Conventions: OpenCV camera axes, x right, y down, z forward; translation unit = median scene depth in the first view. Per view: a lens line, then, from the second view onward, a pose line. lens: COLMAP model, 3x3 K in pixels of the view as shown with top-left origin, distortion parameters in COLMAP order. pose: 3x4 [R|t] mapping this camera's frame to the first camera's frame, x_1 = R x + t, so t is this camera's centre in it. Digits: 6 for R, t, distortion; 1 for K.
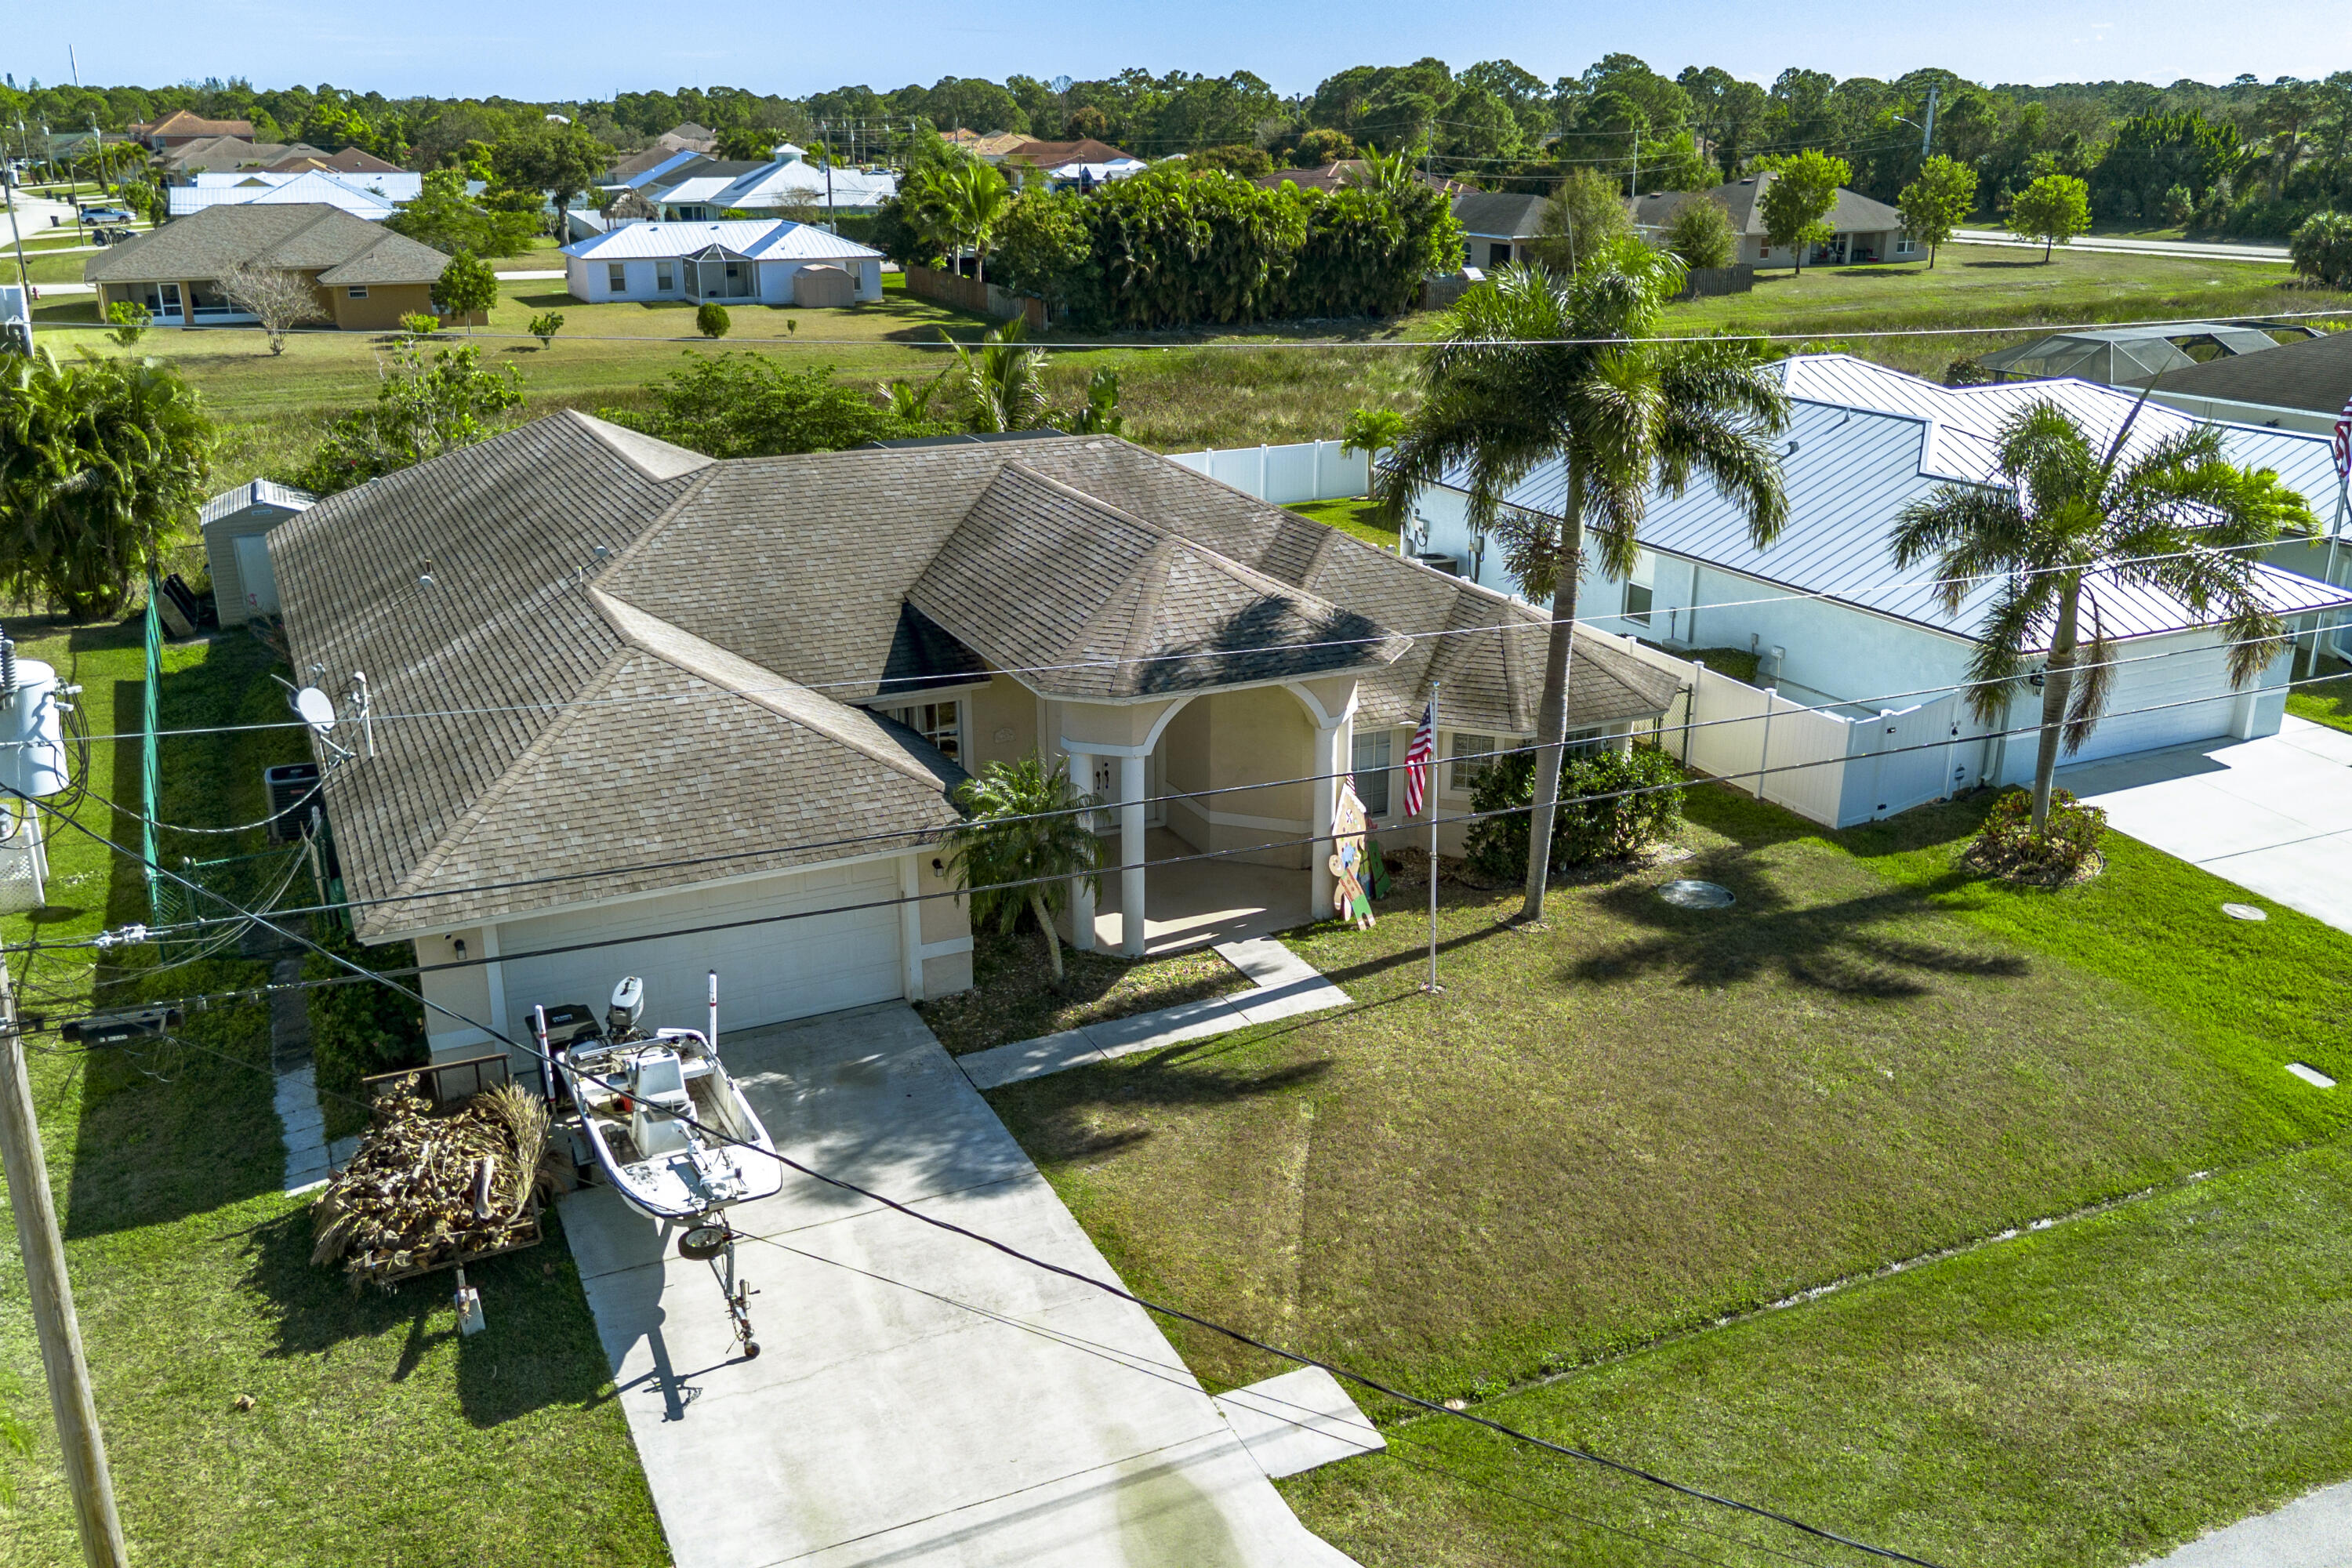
lens RADIAL K [[1981.2, 0, 1184.6], [0, 1981.2, 780.4], [0, 0, 1]] dist [0.065216, -0.064647]
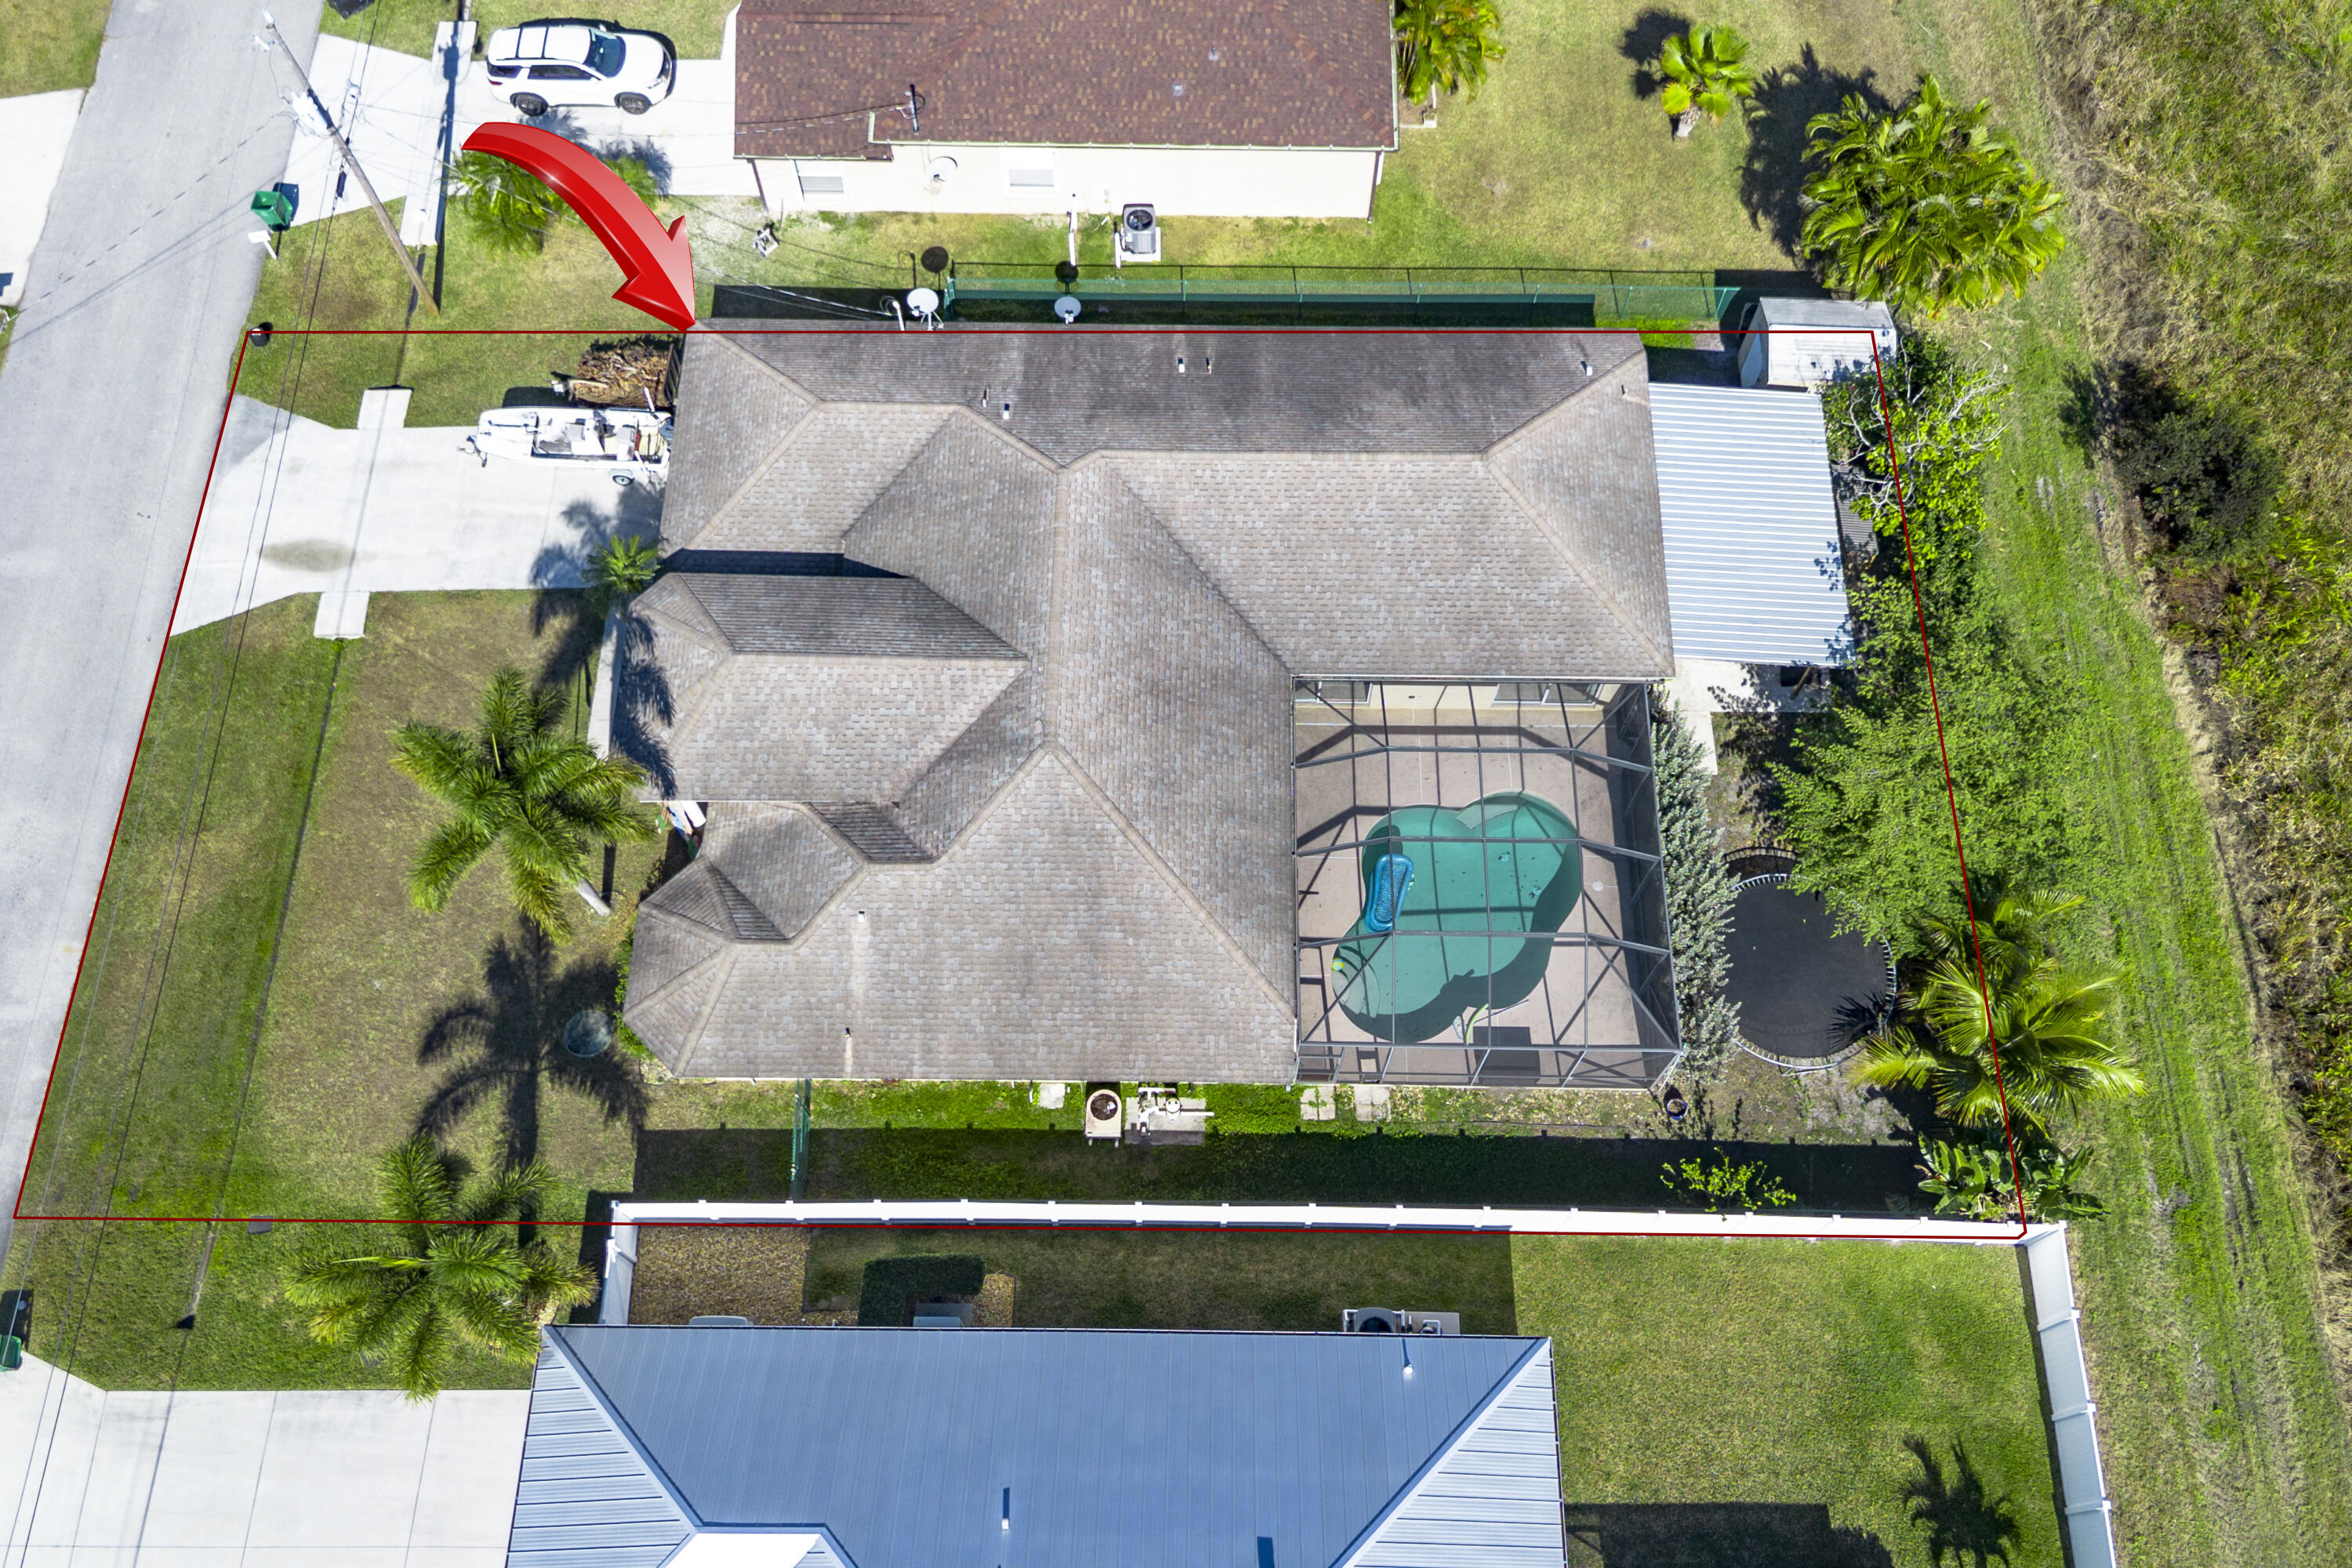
lens RADIAL K [[1981.2, 0, 1184.6], [0, 1981.2, 780.4], [0, 0, 1]] dist [0.065216, -0.064647]
pose [[-0.445664, 0.814070, -0.372389, 0.489175], [-0.288946, 0.262908, 0.920538, -1.615472], [0.847286, 0.517850, 0.118053, 1.159320]]
